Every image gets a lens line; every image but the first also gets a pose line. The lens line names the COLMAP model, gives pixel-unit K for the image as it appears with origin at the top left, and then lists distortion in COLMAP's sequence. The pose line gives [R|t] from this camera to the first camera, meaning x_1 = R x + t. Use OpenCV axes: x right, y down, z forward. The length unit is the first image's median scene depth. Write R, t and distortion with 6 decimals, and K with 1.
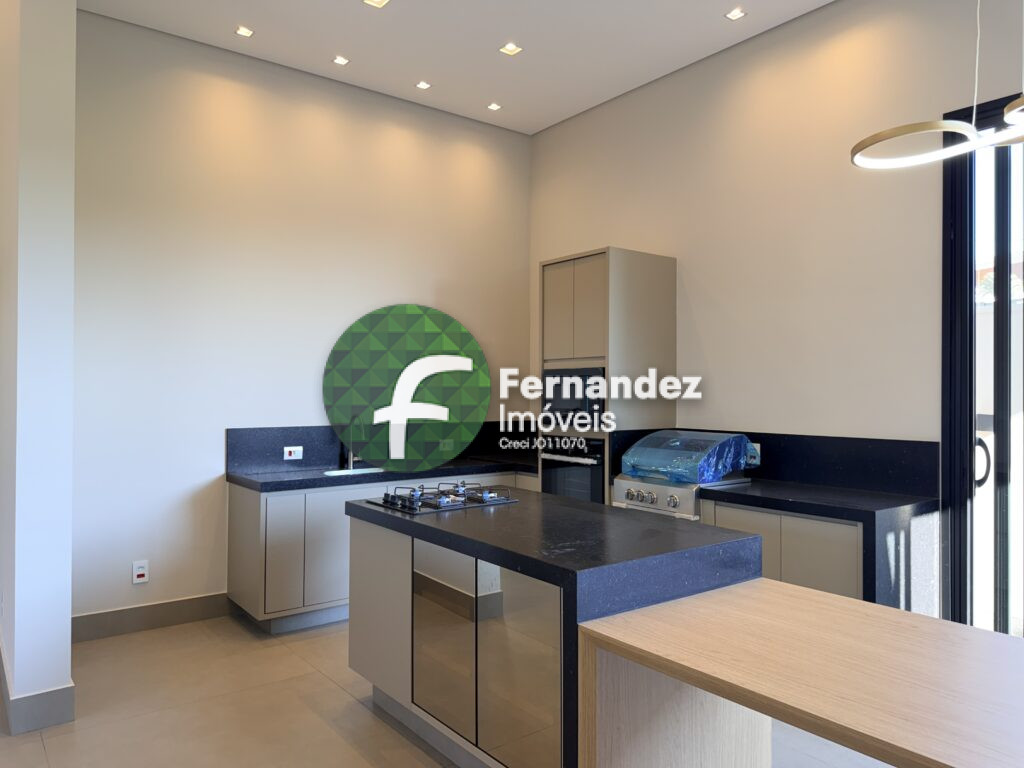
lens RADIAL K [[726.9, 0, 514.1], [0, 726.9, 383.1], [0, 0, 1]] dist [0.036780, -0.037478]
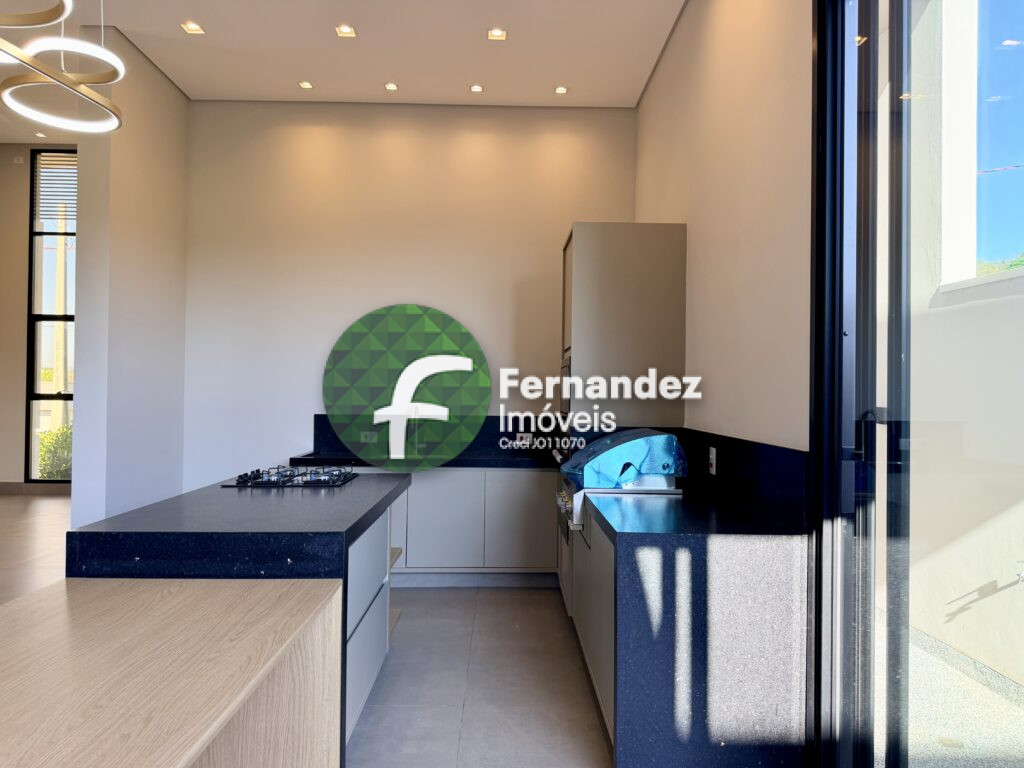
lens RADIAL K [[726.9, 0, 510.1], [0, 726.9, 382.3], [0, 0, 1]] dist [0.036780, -0.037478]
pose [[0.800028, -0.001480, -0.599961, 0.557732], [-0.008504, 0.999869, -0.013806, 0.020768], [0.599903, 0.016147, 0.799910, 0.223279]]
